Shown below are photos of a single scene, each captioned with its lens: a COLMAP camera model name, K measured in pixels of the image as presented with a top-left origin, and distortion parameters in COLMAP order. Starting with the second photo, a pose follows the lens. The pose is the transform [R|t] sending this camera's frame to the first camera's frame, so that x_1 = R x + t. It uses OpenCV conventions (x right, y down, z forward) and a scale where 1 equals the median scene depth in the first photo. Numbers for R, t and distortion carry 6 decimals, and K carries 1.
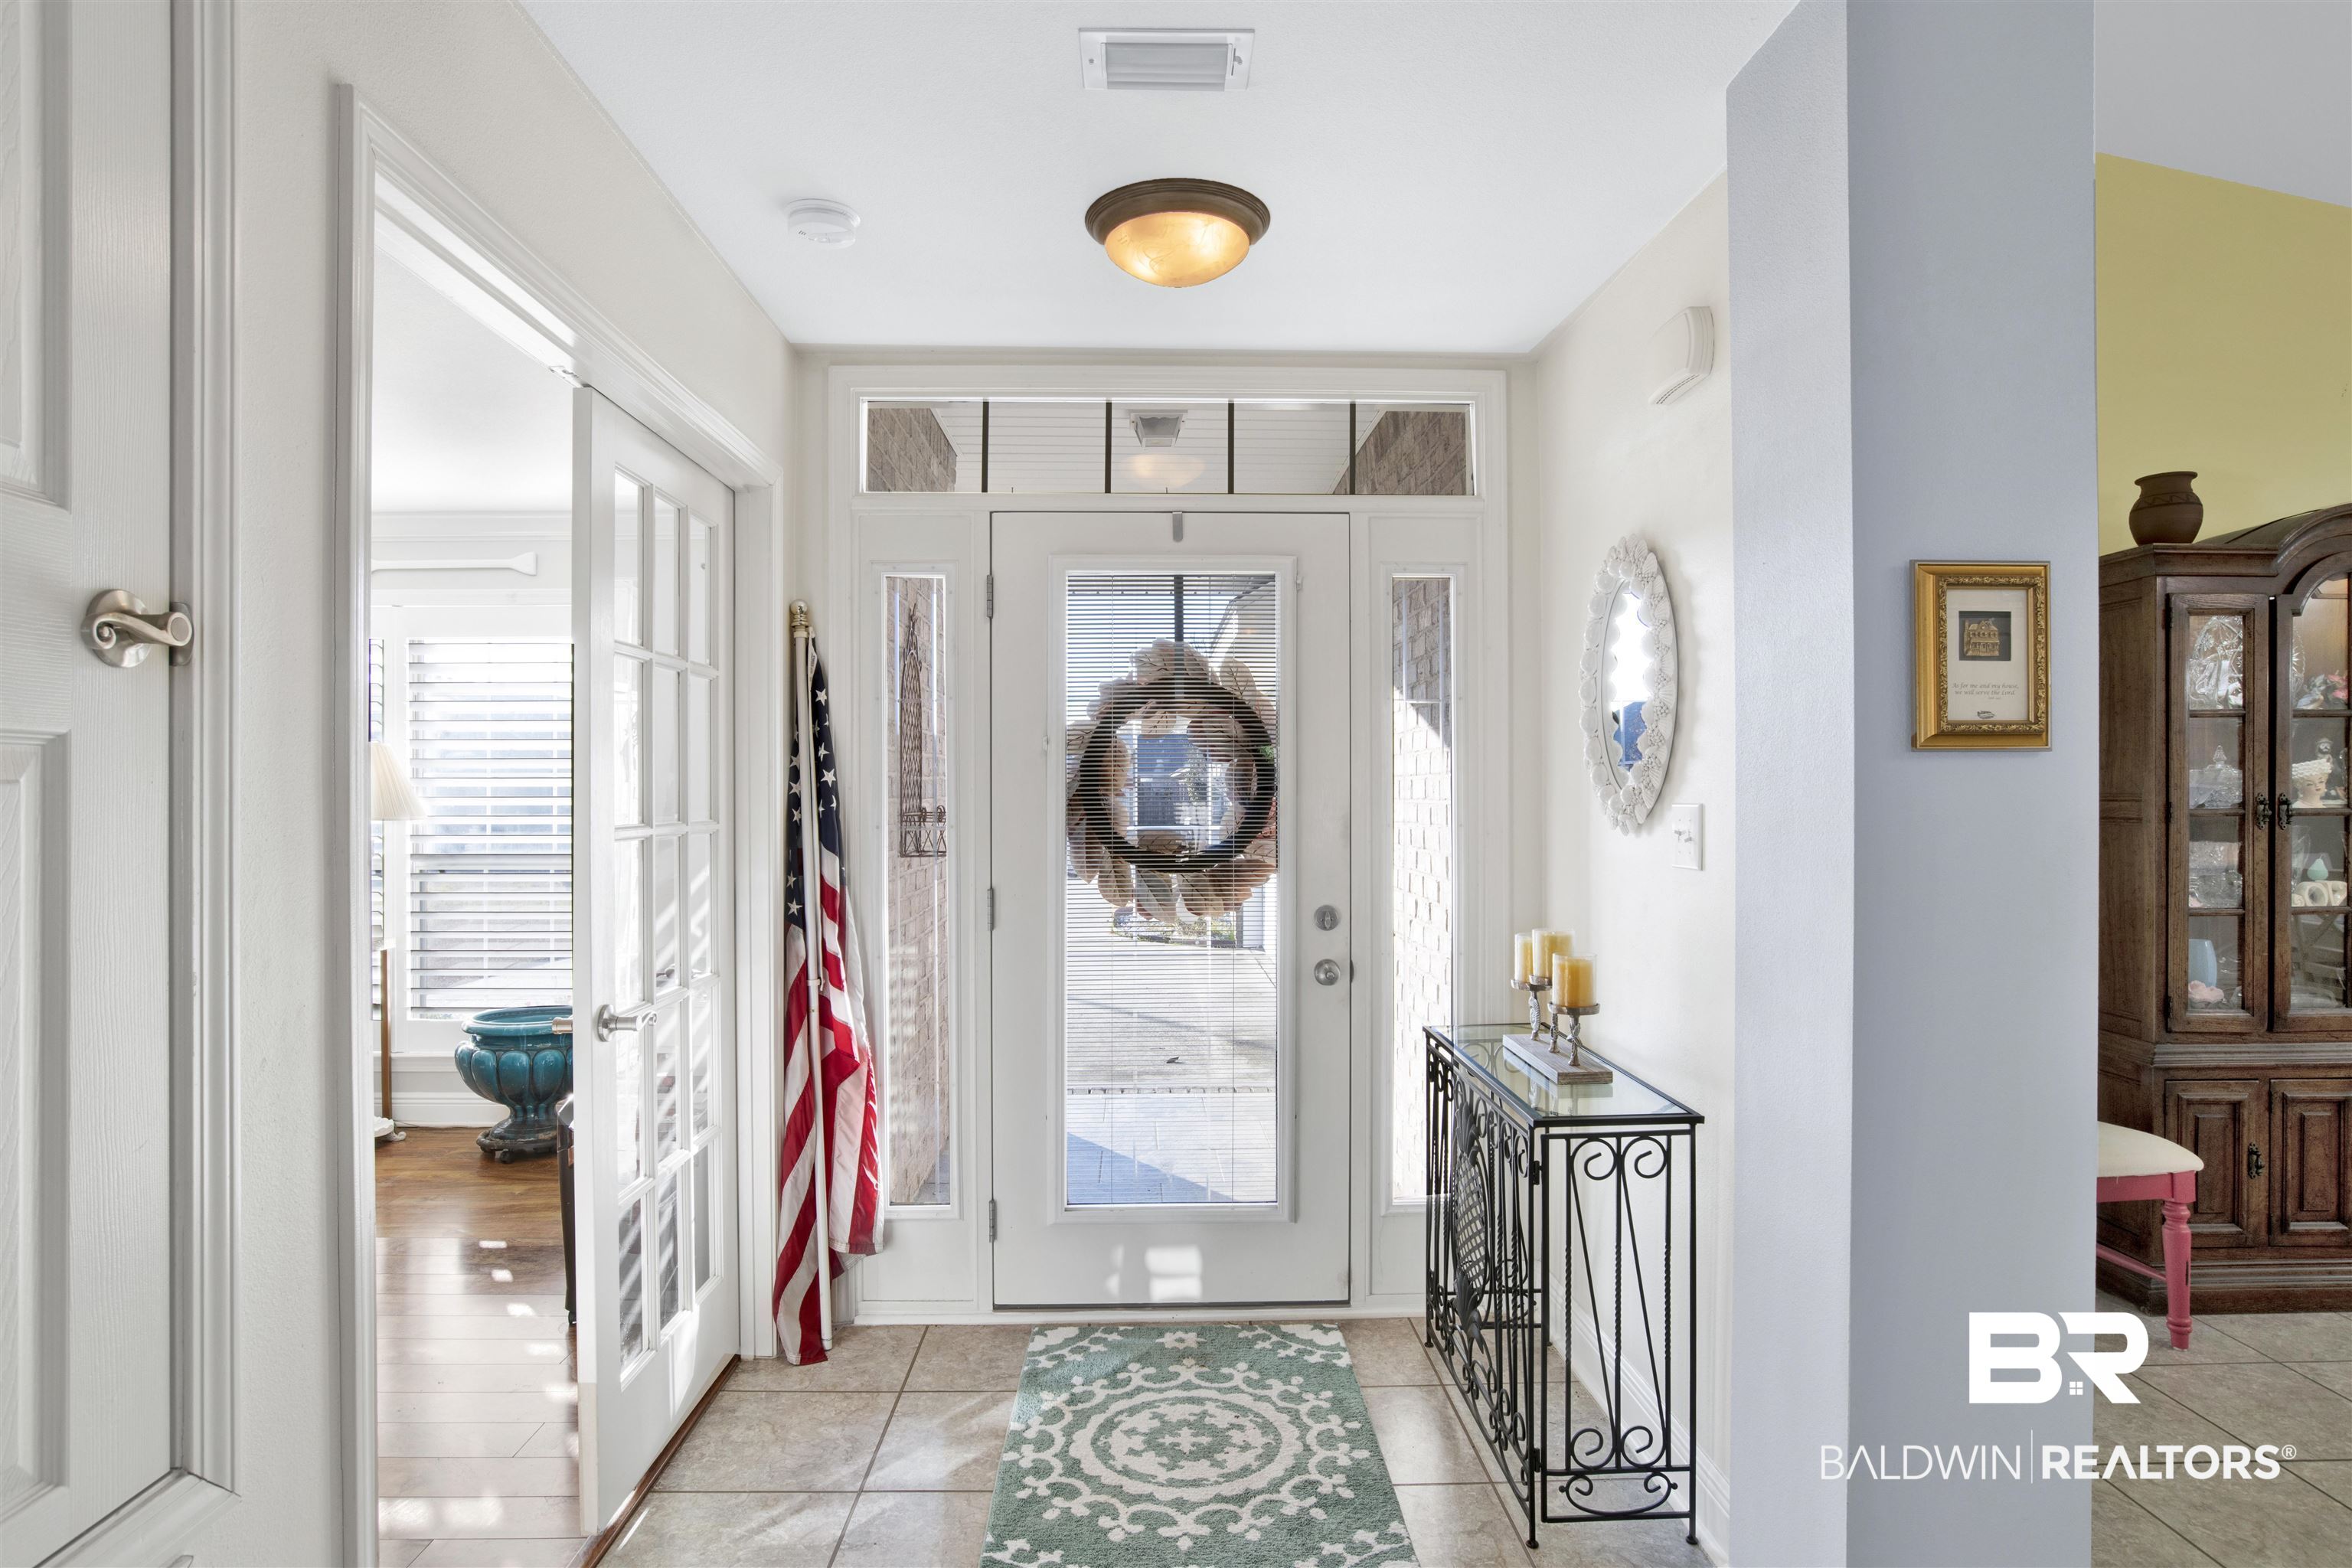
lens RADIAL K [[1244.0, 0, 1137.0], [0, 1244.0, 769.2], [0, 0, 1]] dist [-0.055330, 0.010812]
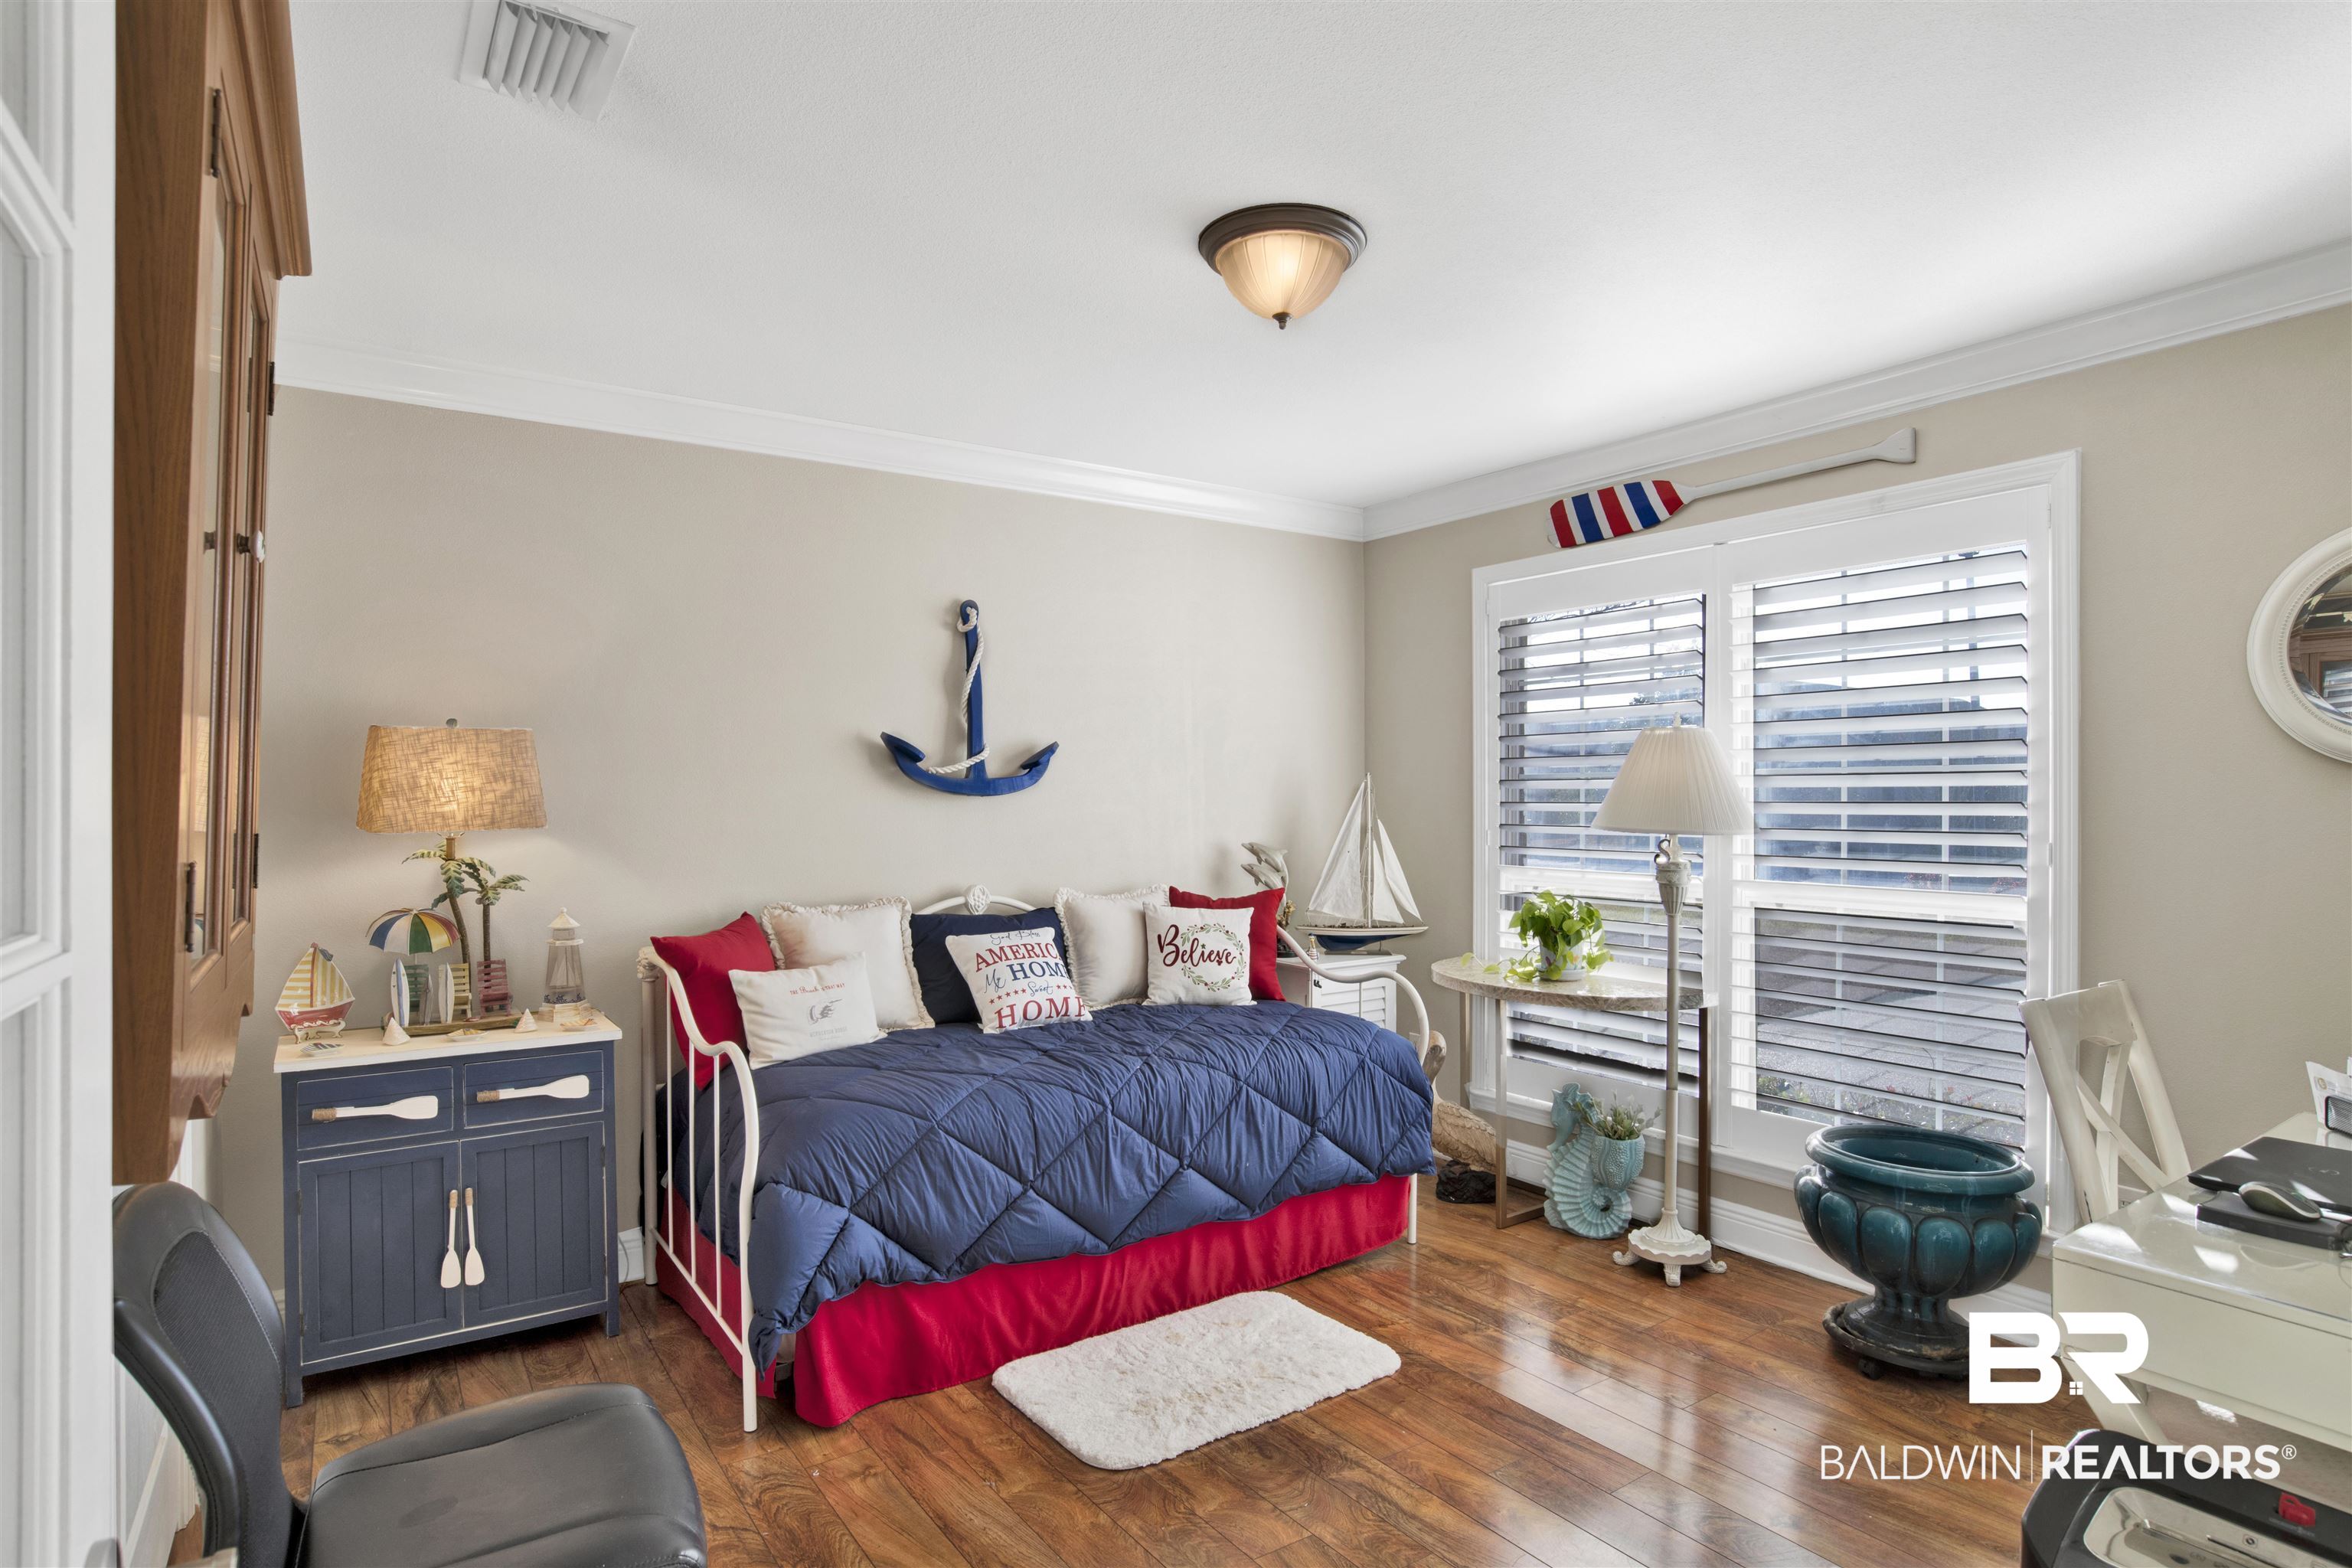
lens RADIAL K [[1244.0, 0, 1196.5], [0, 1244.0, 783.1], [0, 0, 1]] dist [-0.055330, 0.010812]
pose [[0.570110, -0.006112, -0.821546, -0.180263], [0.008540, 0.999962, -0.001513, 0.010394], [0.821524, -0.006154, 0.570141, 0.325828]]
